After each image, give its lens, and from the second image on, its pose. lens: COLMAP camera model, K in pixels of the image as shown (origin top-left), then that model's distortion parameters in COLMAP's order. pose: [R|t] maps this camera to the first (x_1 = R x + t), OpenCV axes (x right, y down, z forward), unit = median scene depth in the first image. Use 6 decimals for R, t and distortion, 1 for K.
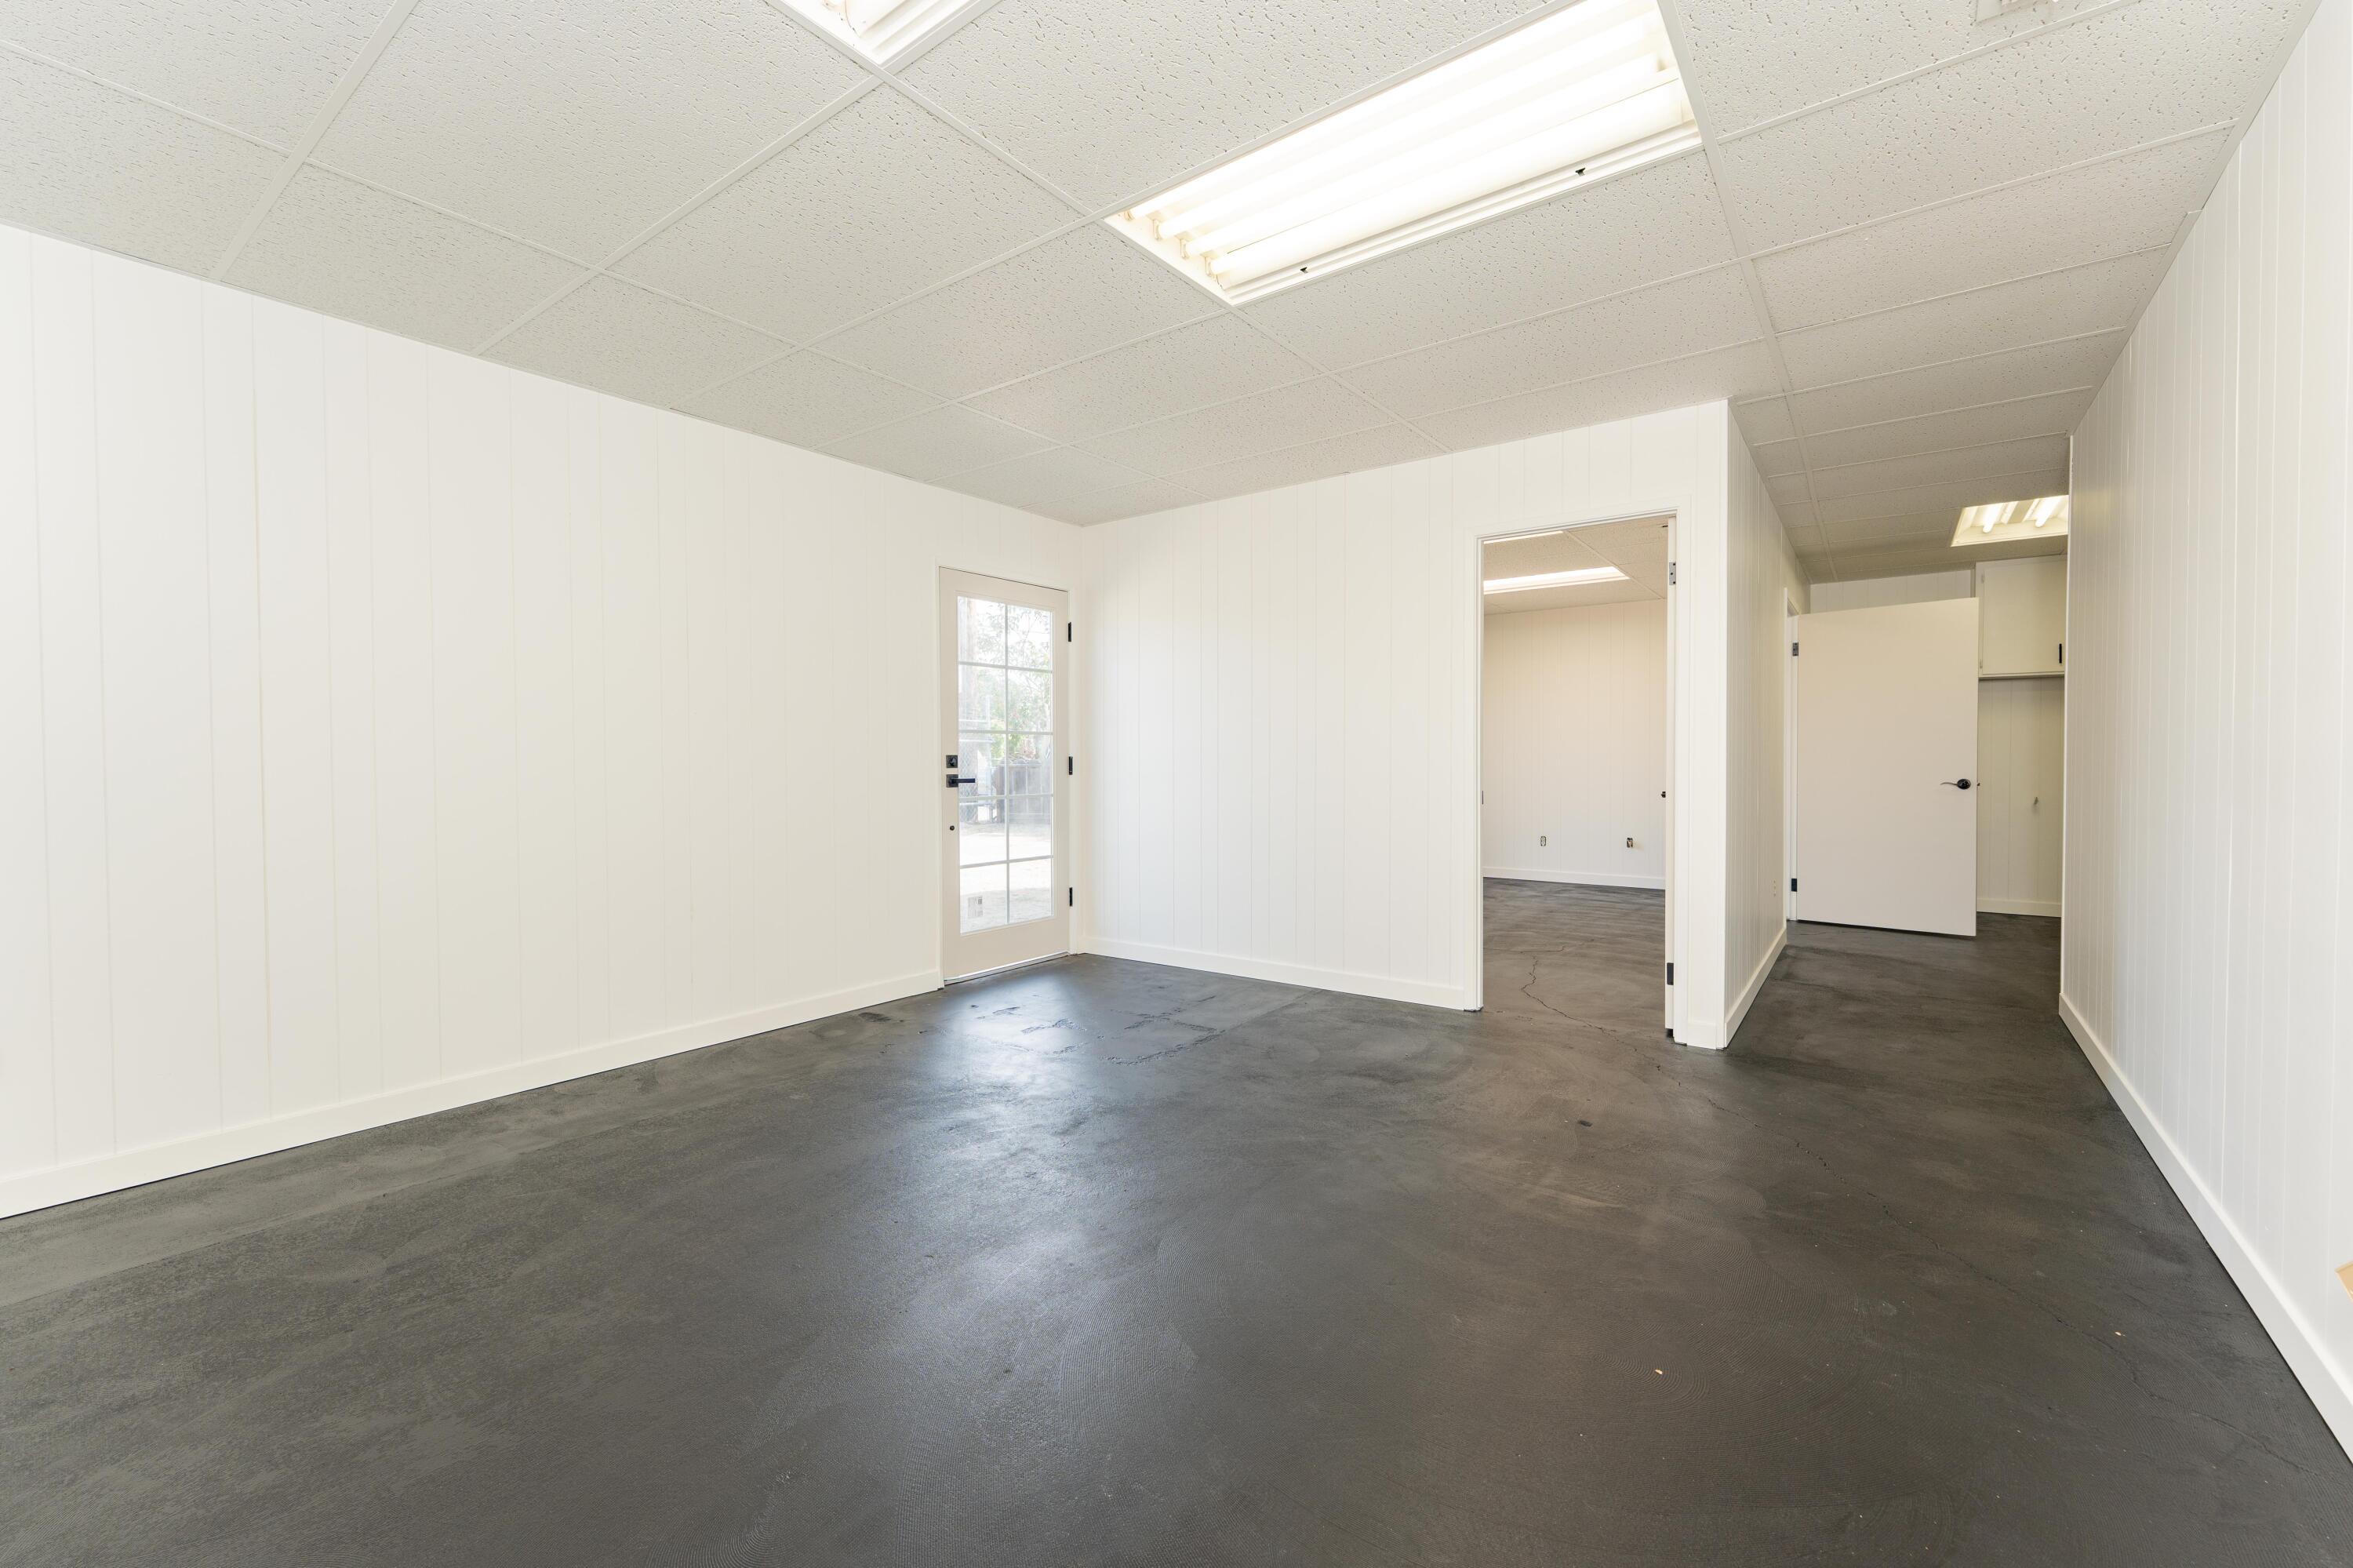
lens RADIAL K [[954.1, 0, 1159.6], [0, 954.1, 783.8], [0, 0, 1]] dist [-0.001460, -0.000499]
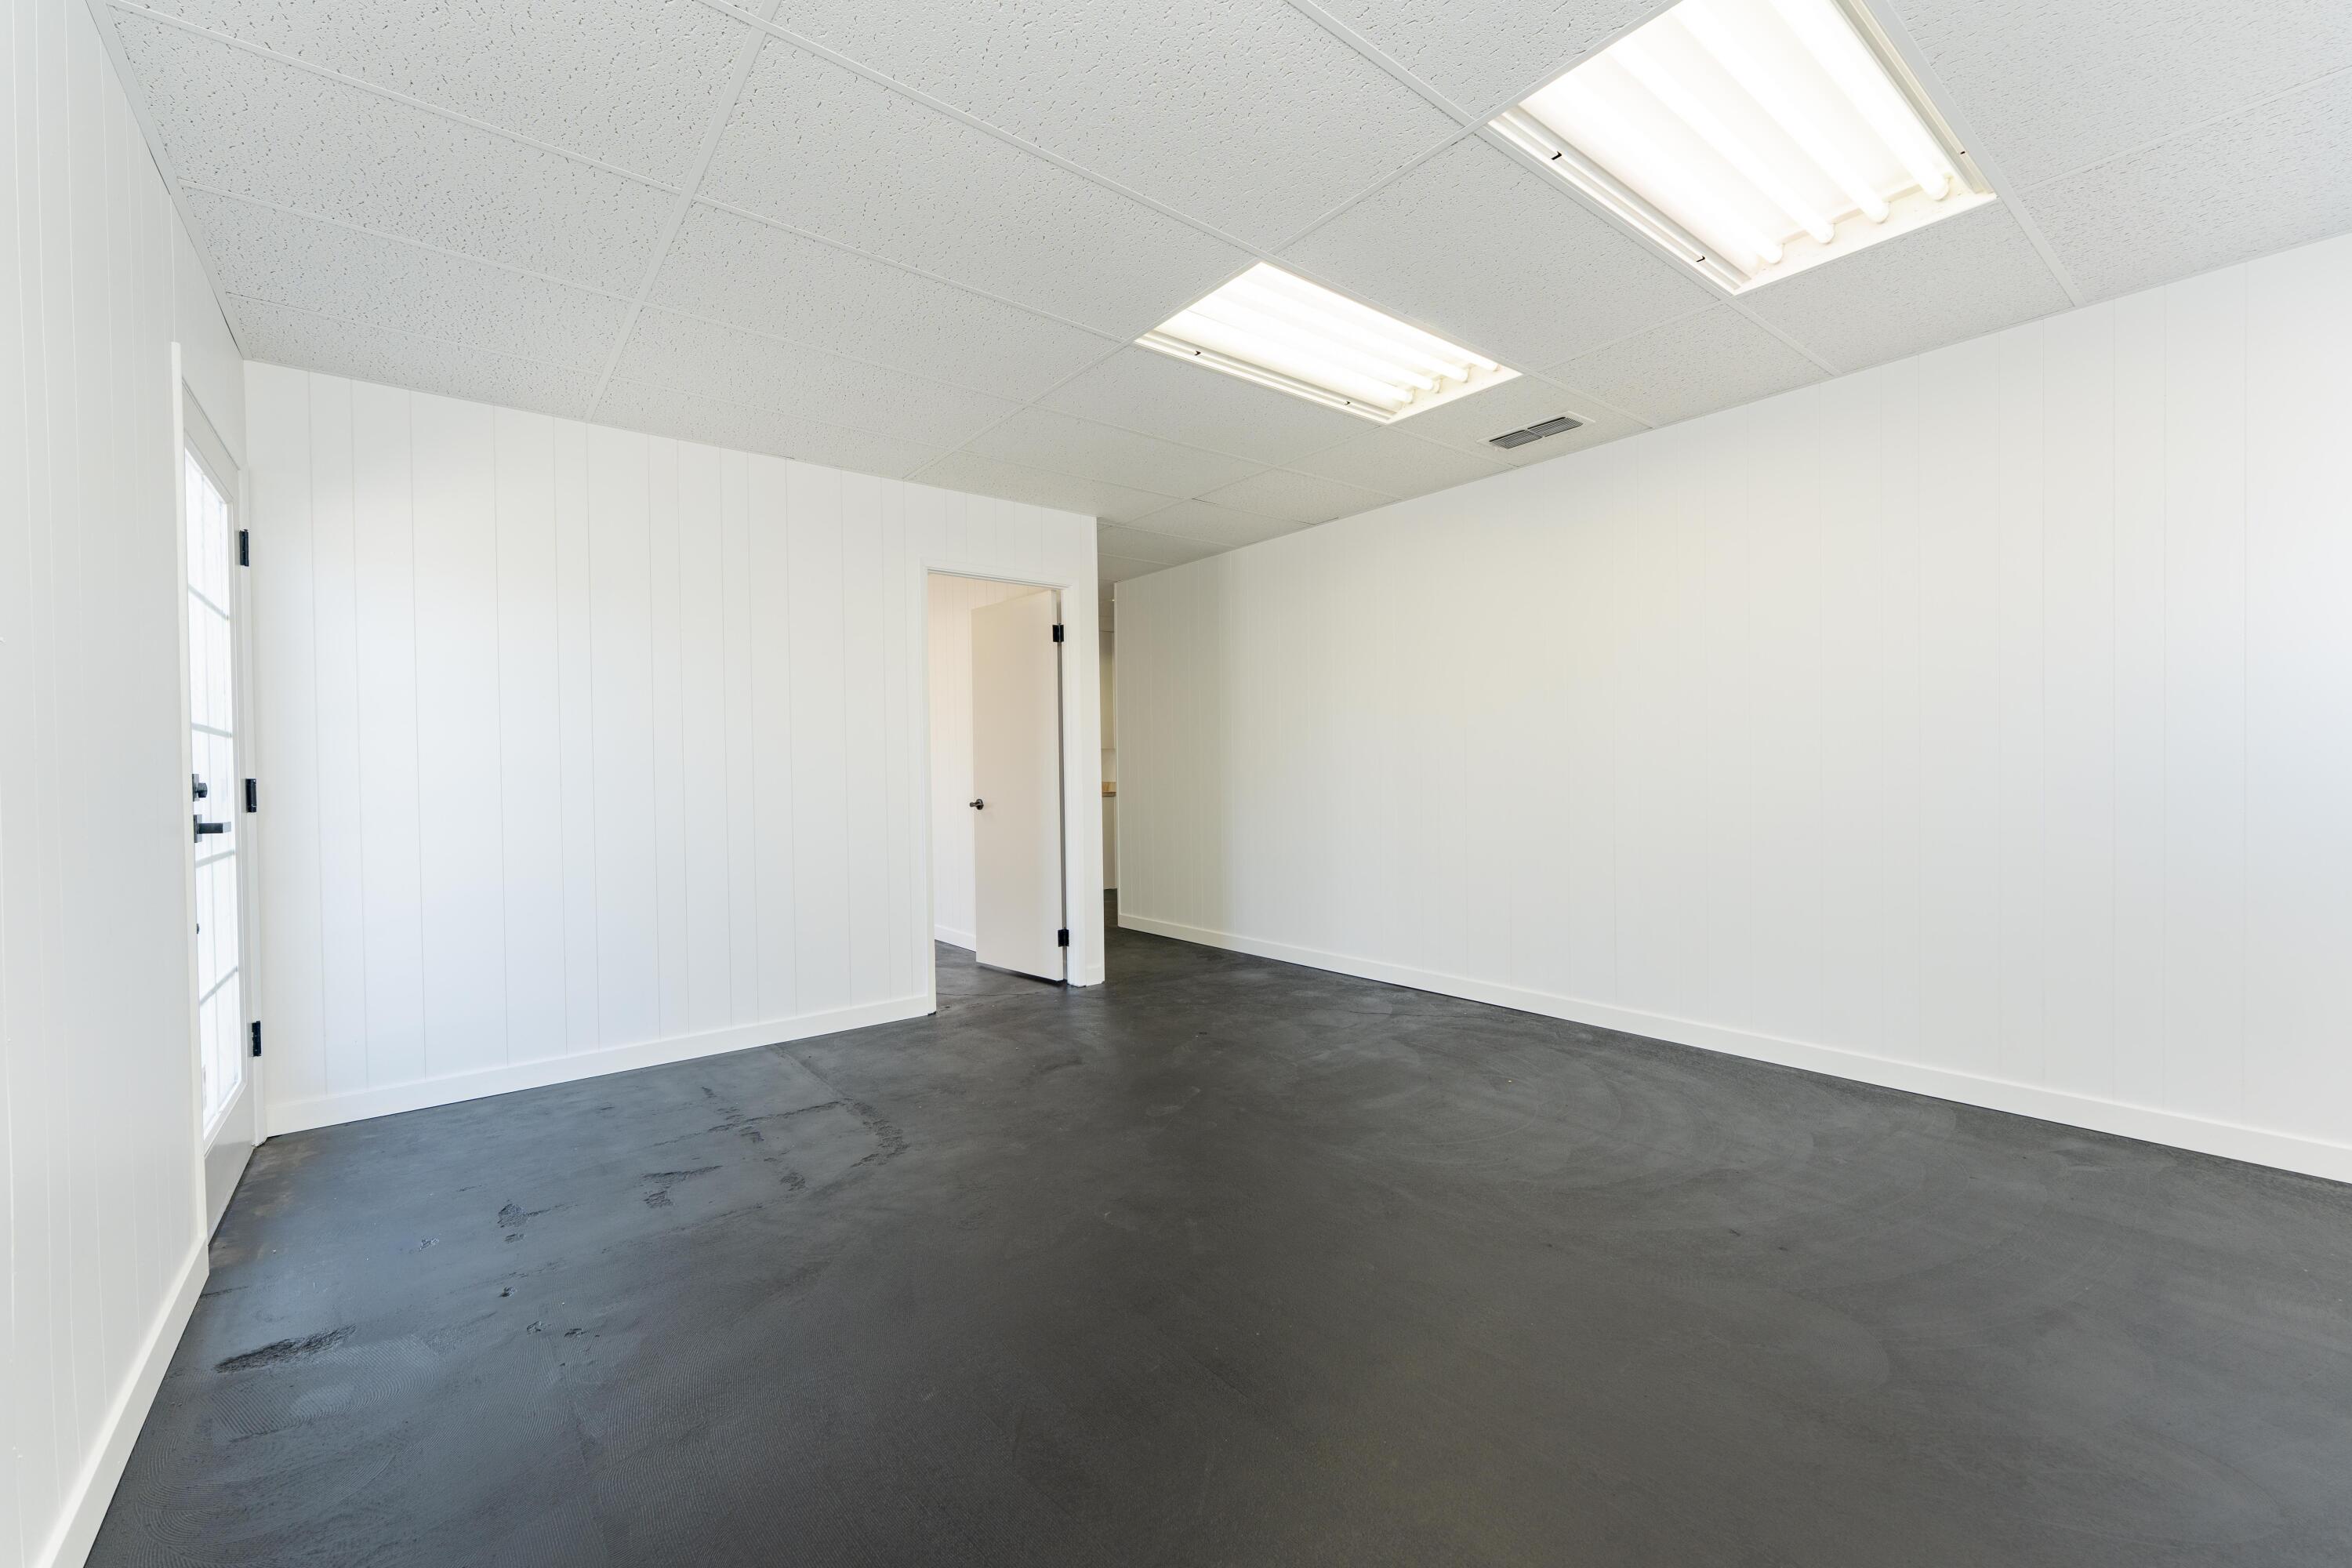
lens RADIAL K [[953.7, 0, 1159.1], [0, 953.7, 783.8], [0, 0, 1]] dist [-0.001460, -0.000499]
pose [[0.259988, -0.010277, 0.965557, -0.666287], [0.038956, 0.999241, 0.000146, -0.007439], [-0.964826, 0.037576, 0.260191, 0.506226]]
